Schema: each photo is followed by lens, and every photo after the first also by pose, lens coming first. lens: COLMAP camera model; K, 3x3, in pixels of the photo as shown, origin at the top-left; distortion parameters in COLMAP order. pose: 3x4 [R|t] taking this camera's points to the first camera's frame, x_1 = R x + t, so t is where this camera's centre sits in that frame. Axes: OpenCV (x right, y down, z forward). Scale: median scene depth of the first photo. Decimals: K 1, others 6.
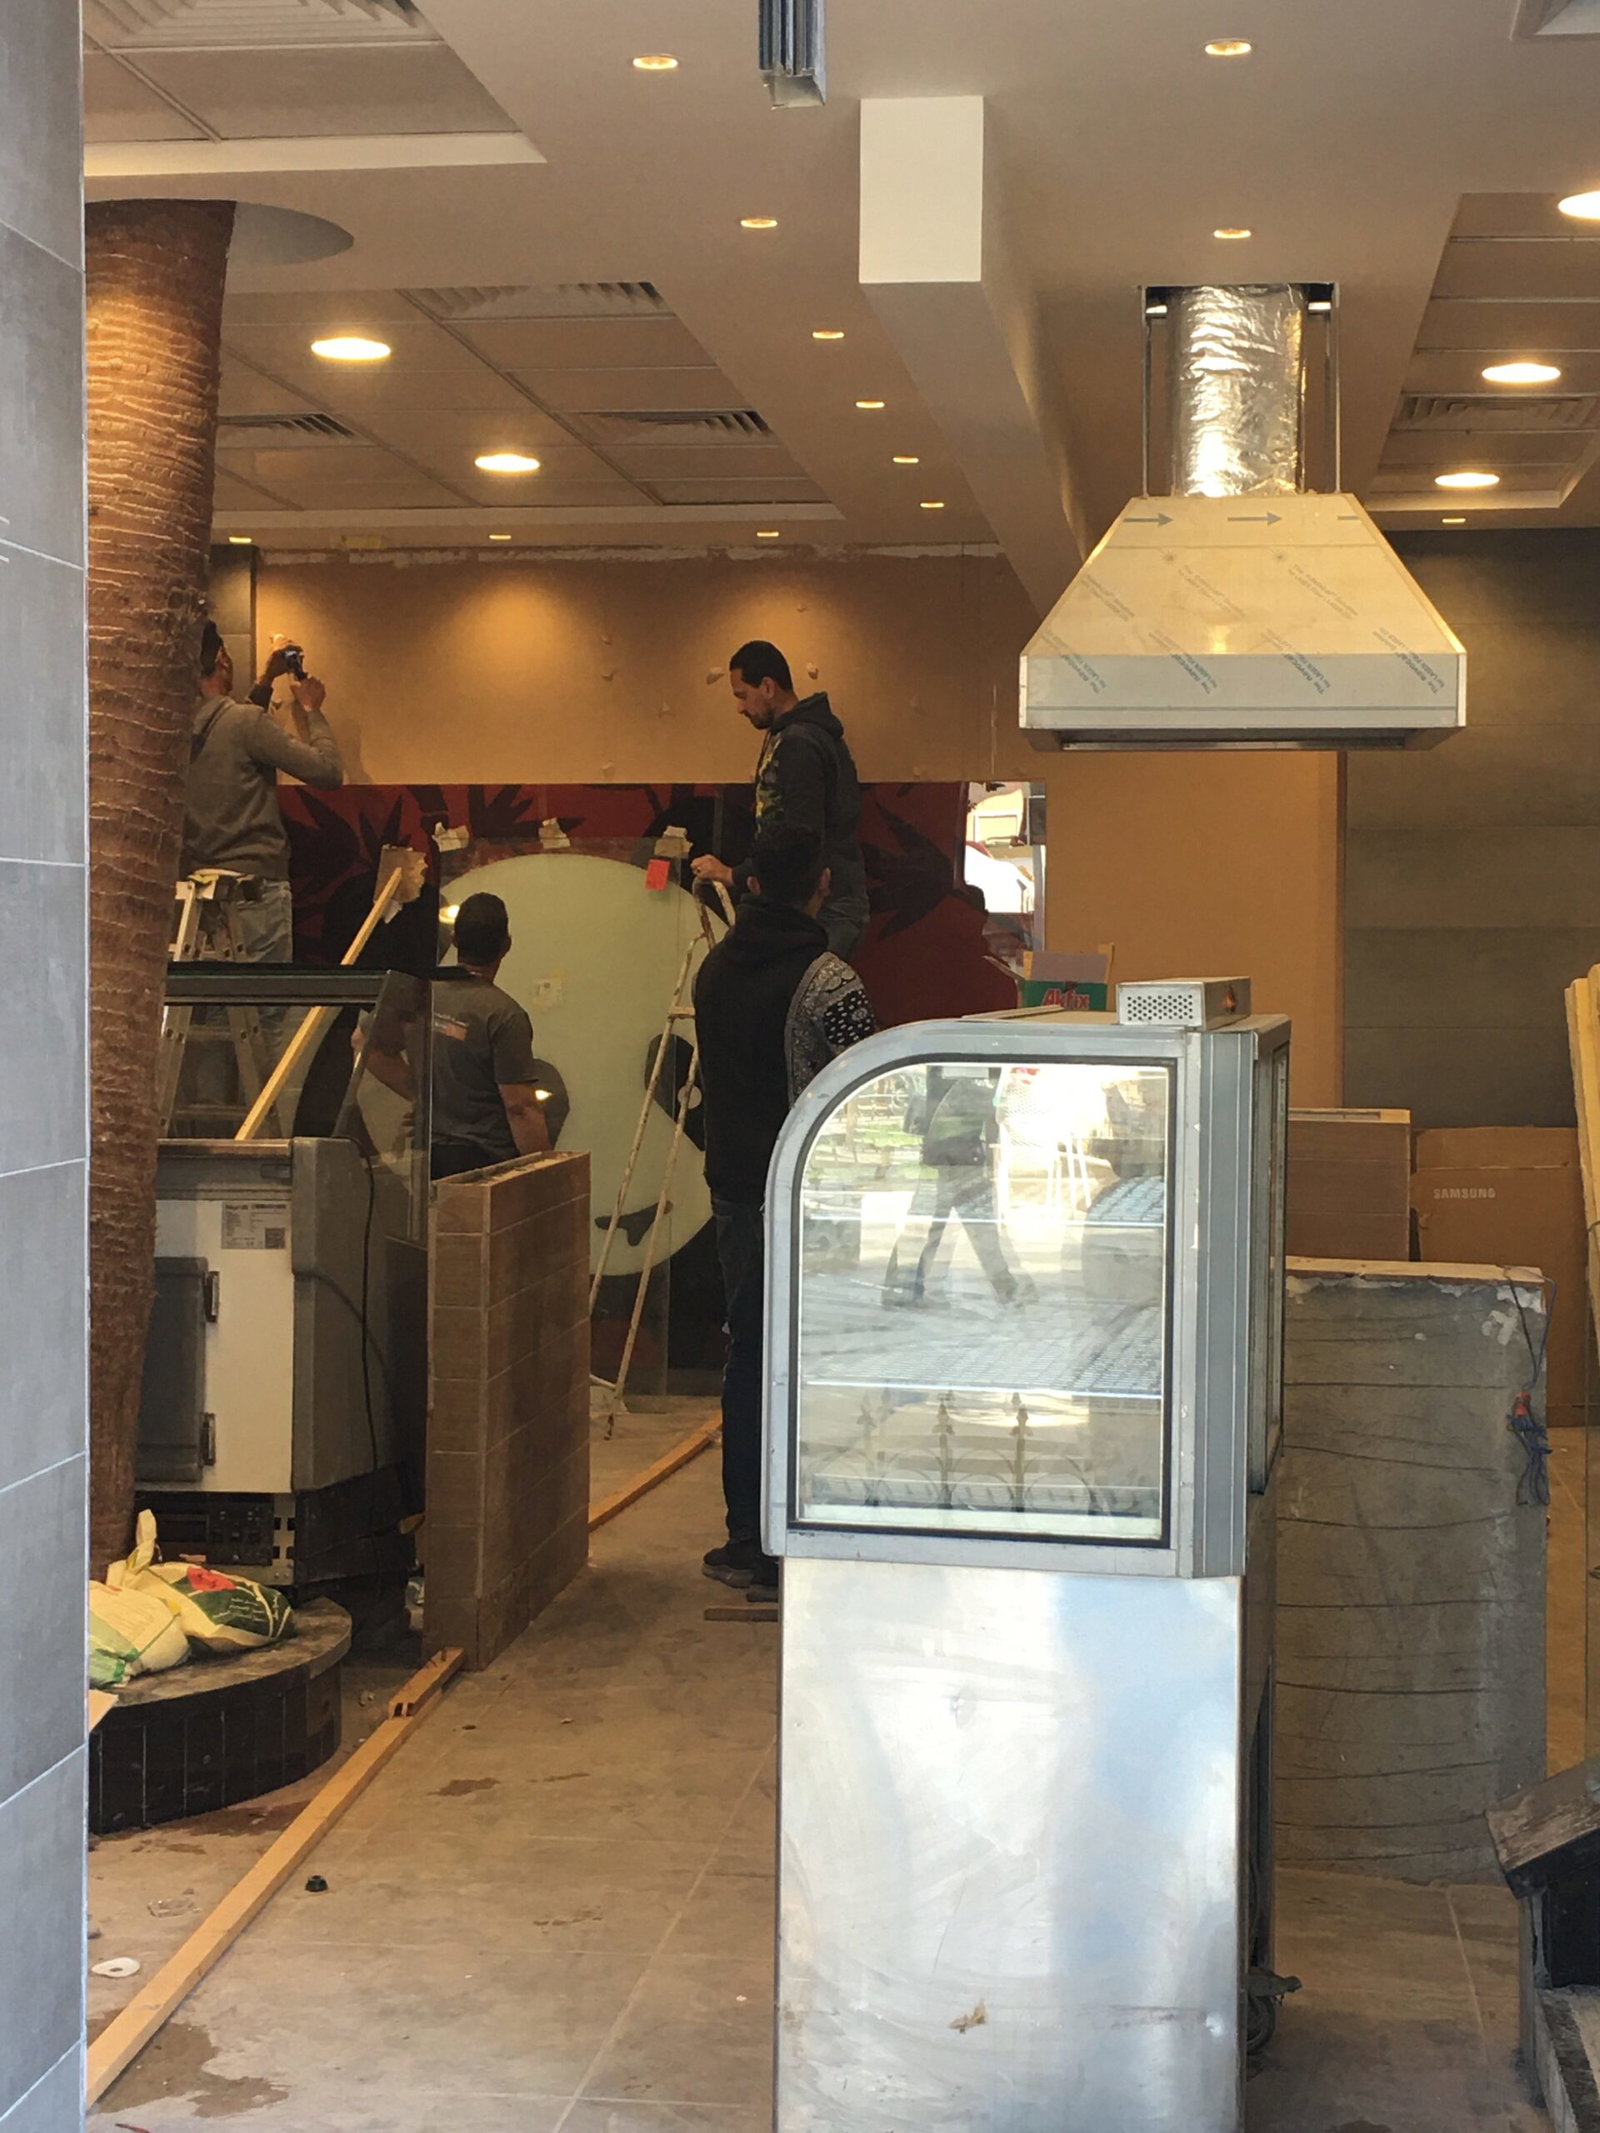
lens RADIAL K [[3205.8, 0, 802.9], [0, 3205.8, 1059.9], [0, 0, 1]] dist [0.029012, 0.000000]
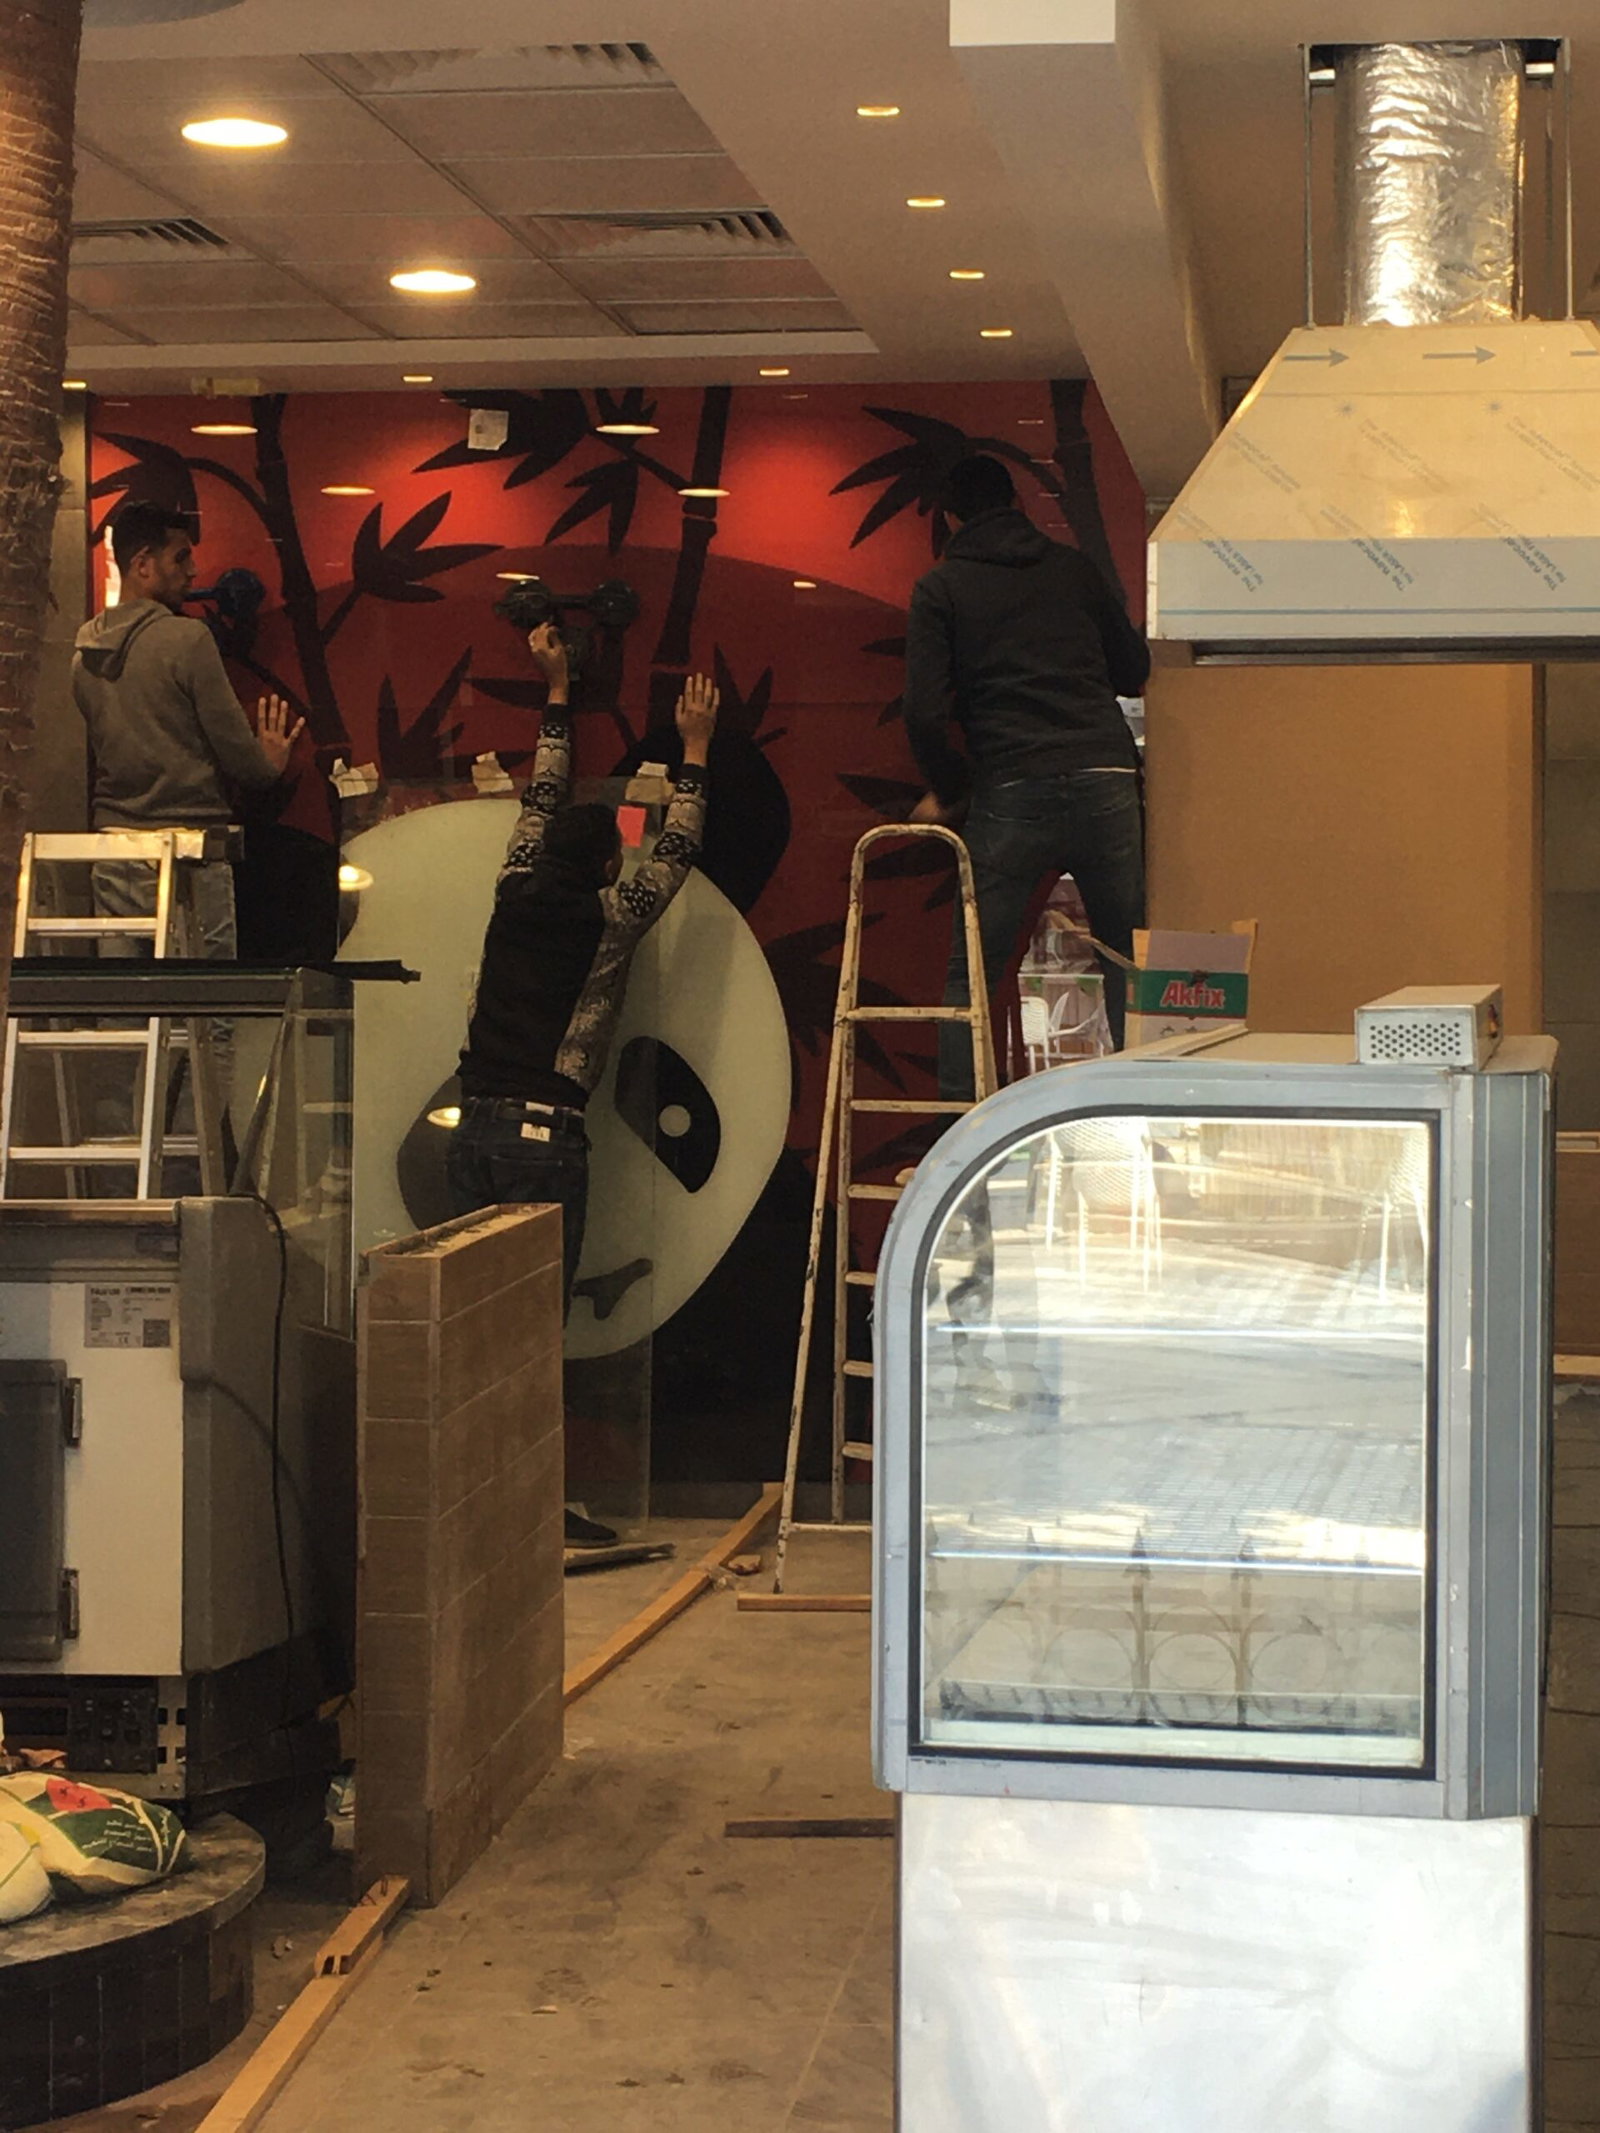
lens RADIAL K [[4189.1, 0, 803.8], [0, 4189.1, 1065.3], [0, 0, 1]] dist [0.035142, 0.000000]
pose [[0.999939, -0.007781, 0.007798, -0.020493], [0.007747, 0.999960, 0.004457, -0.009162], [-0.007832, -0.004396, 0.999960, 0.025199]]
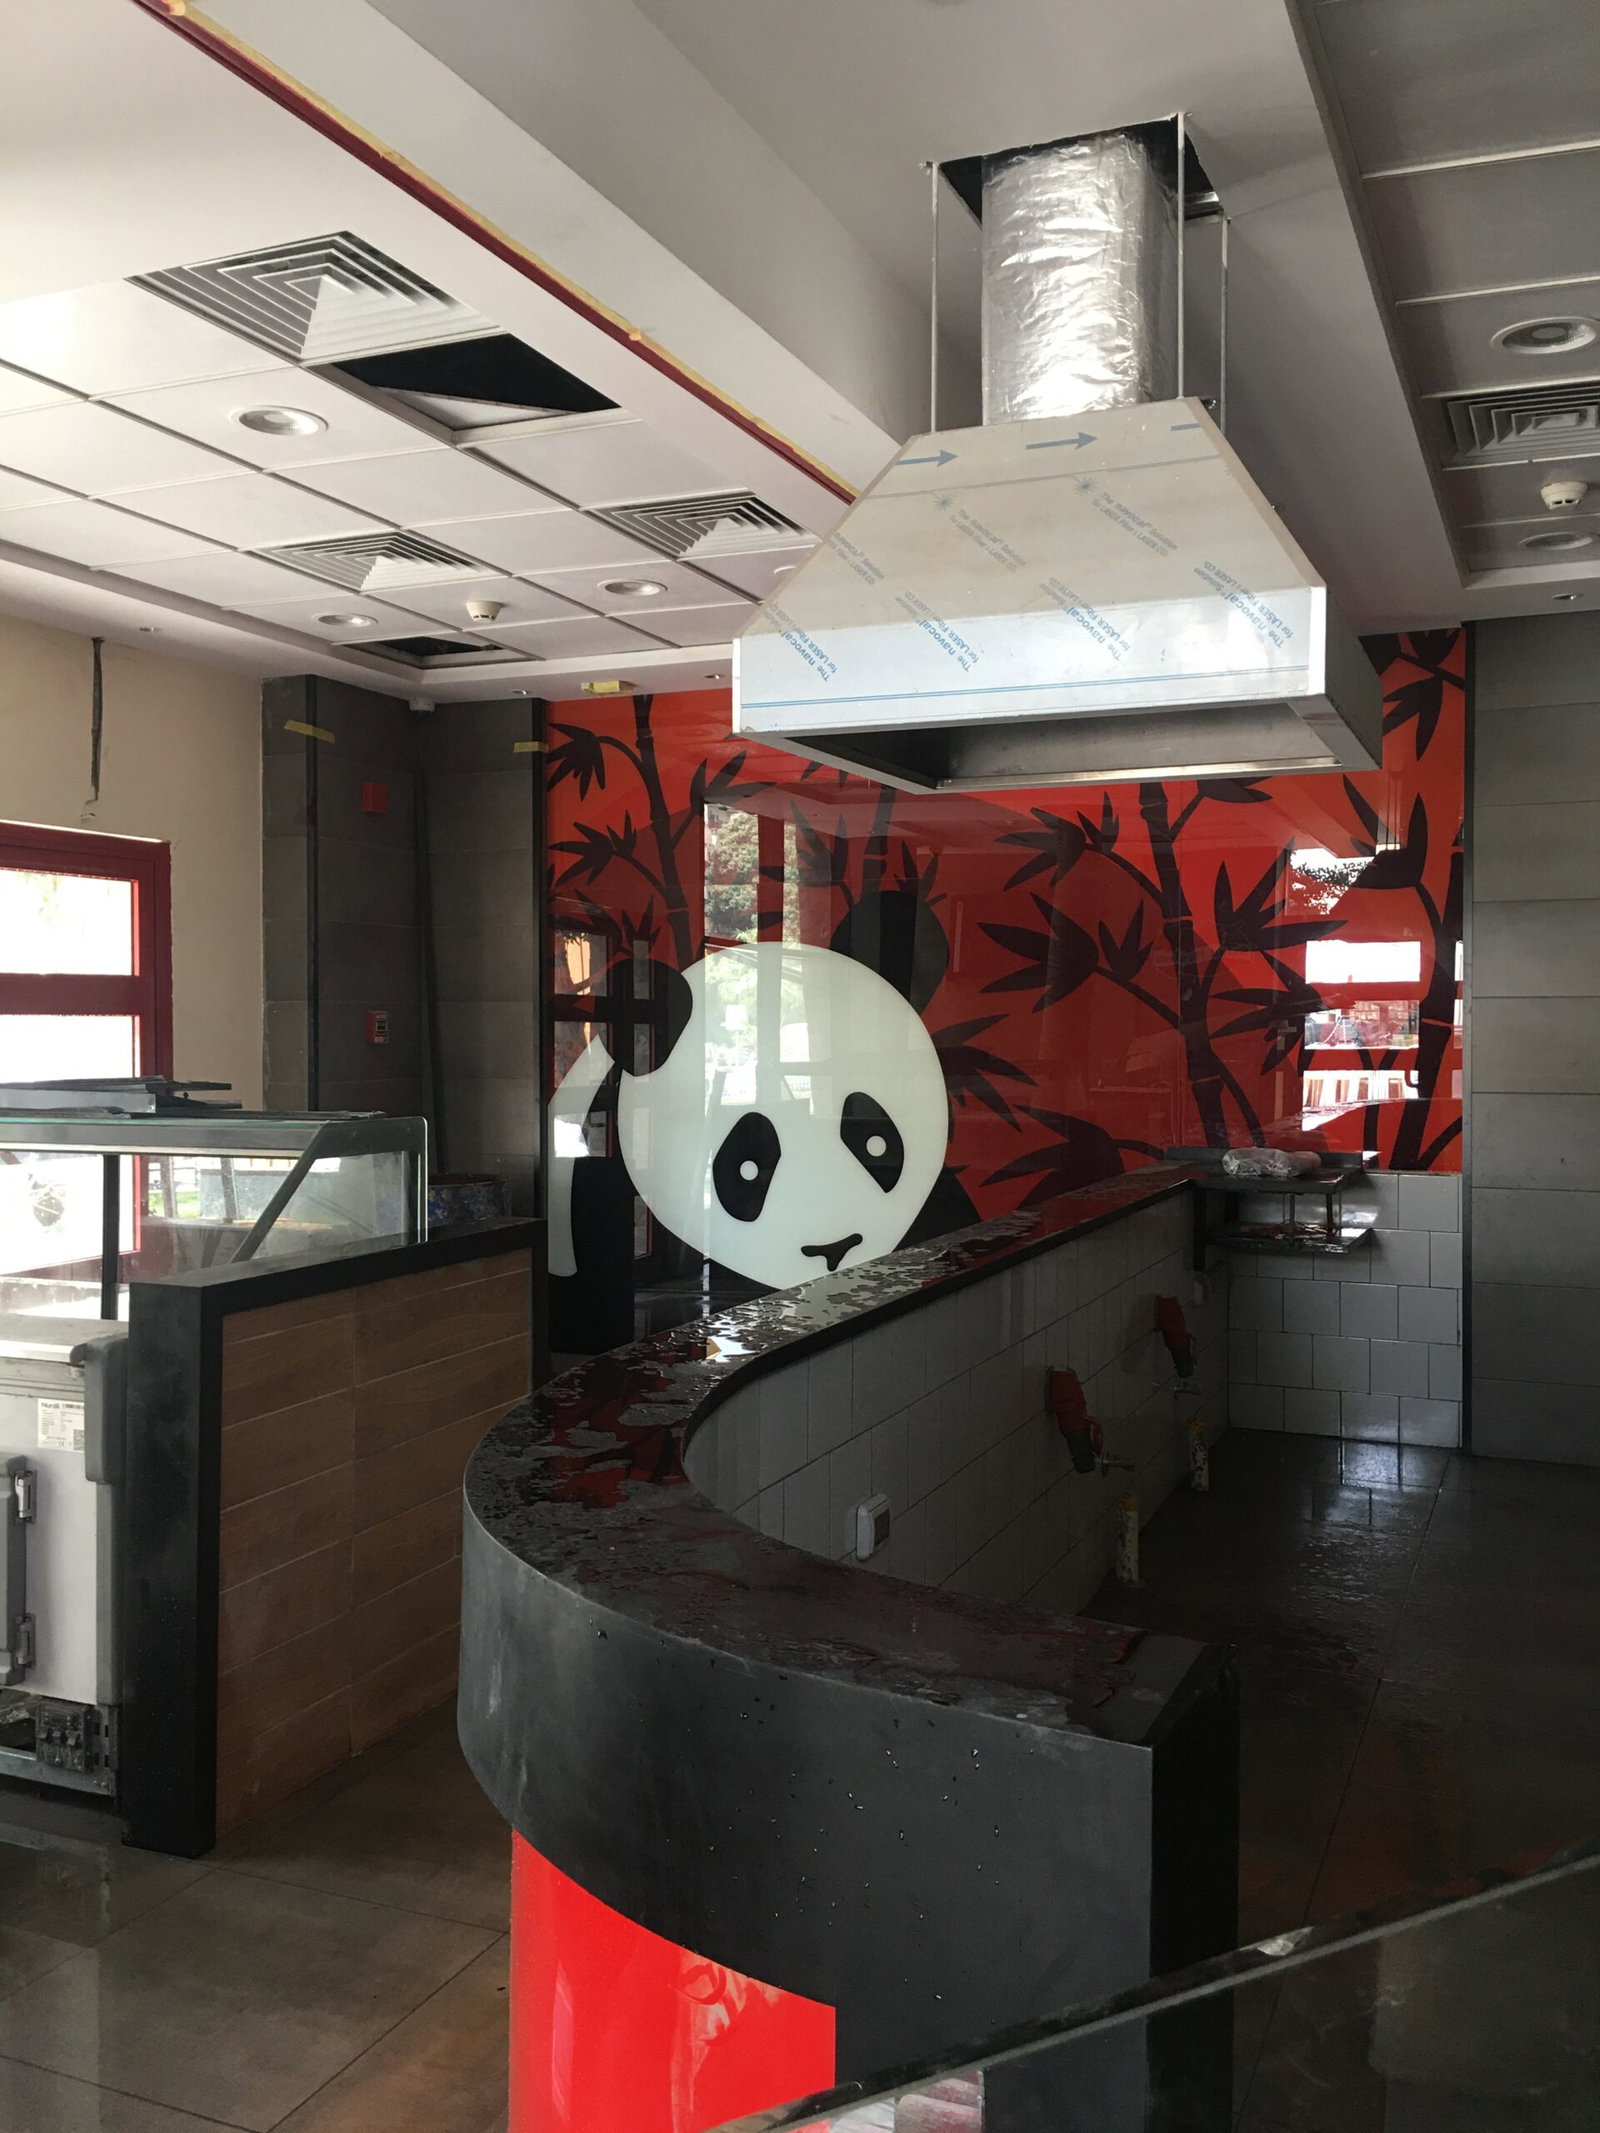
lens RADIAL K [[1811.7, 0, 796.3], [0, 1811.7, 1051.7], [0, 0, 1]] dist [0.076642, -0.103093]
pose [[0.959212, 0.004583, -0.282652, 0.202497], [-0.009672, 0.999815, -0.016611, -0.019414], [0.282523, 0.018667, 0.959079, 0.578401]]
